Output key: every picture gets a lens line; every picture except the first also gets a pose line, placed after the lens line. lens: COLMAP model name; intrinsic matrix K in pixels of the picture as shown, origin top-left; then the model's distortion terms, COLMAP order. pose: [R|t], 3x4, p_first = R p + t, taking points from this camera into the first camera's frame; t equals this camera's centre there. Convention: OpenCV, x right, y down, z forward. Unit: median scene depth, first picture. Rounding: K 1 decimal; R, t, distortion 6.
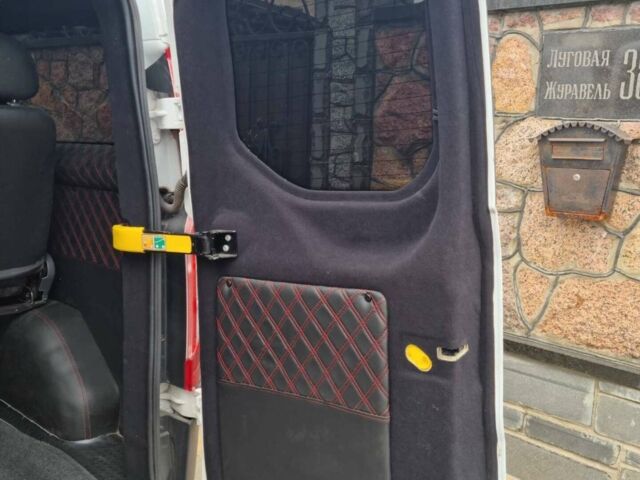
lens RADIAL K [[675.8, 0, 321.5], [0, 675.8, 241.9], [0, 0, 1]] dist [0.053095, 0.000000]
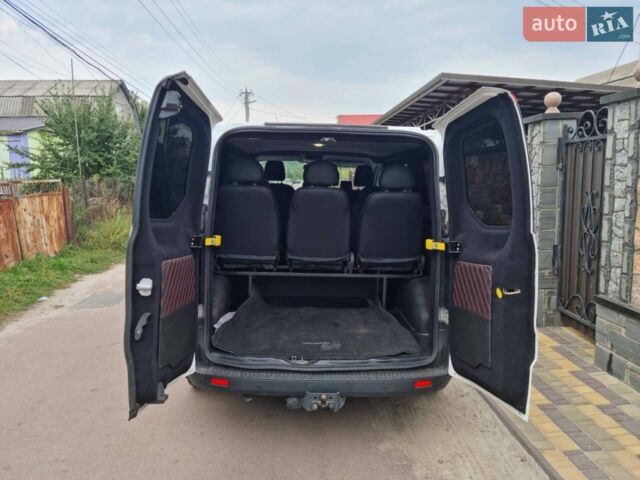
lens RADIAL K [[675.8, 0, 320.2], [0, 675.8, 243.2], [0, 0, 1]] dist [0.053095, 0.000000]
pose [[0.671205, 0.037092, -0.740343, 1.027620], [-0.102269, 0.993830, -0.042925, 0.111815], [0.734183, 0.104526, 0.670857, -0.764826]]
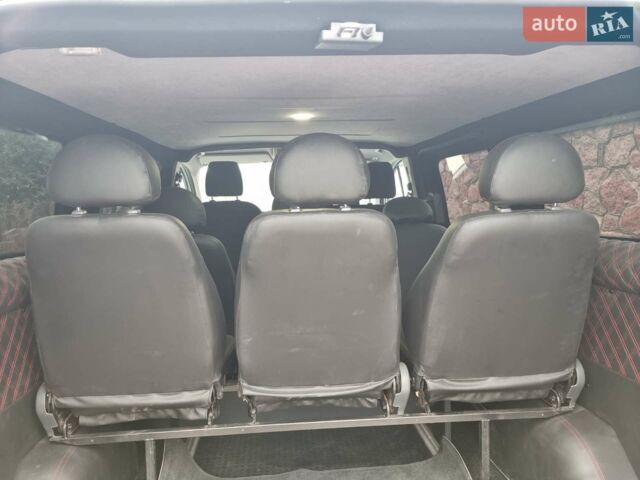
lens RADIAL K [[476.4, 0, 324.0], [0, 476.4, 239.5], [0, 0, 1]] dist [0.032759, -0.011295]
pose [[0.716576, 0.002129, -0.697506, -0.189569], [-0.042770, 0.998248, -0.040893, -0.101707], [0.696197, 0.059136, 0.715411, 0.279040]]
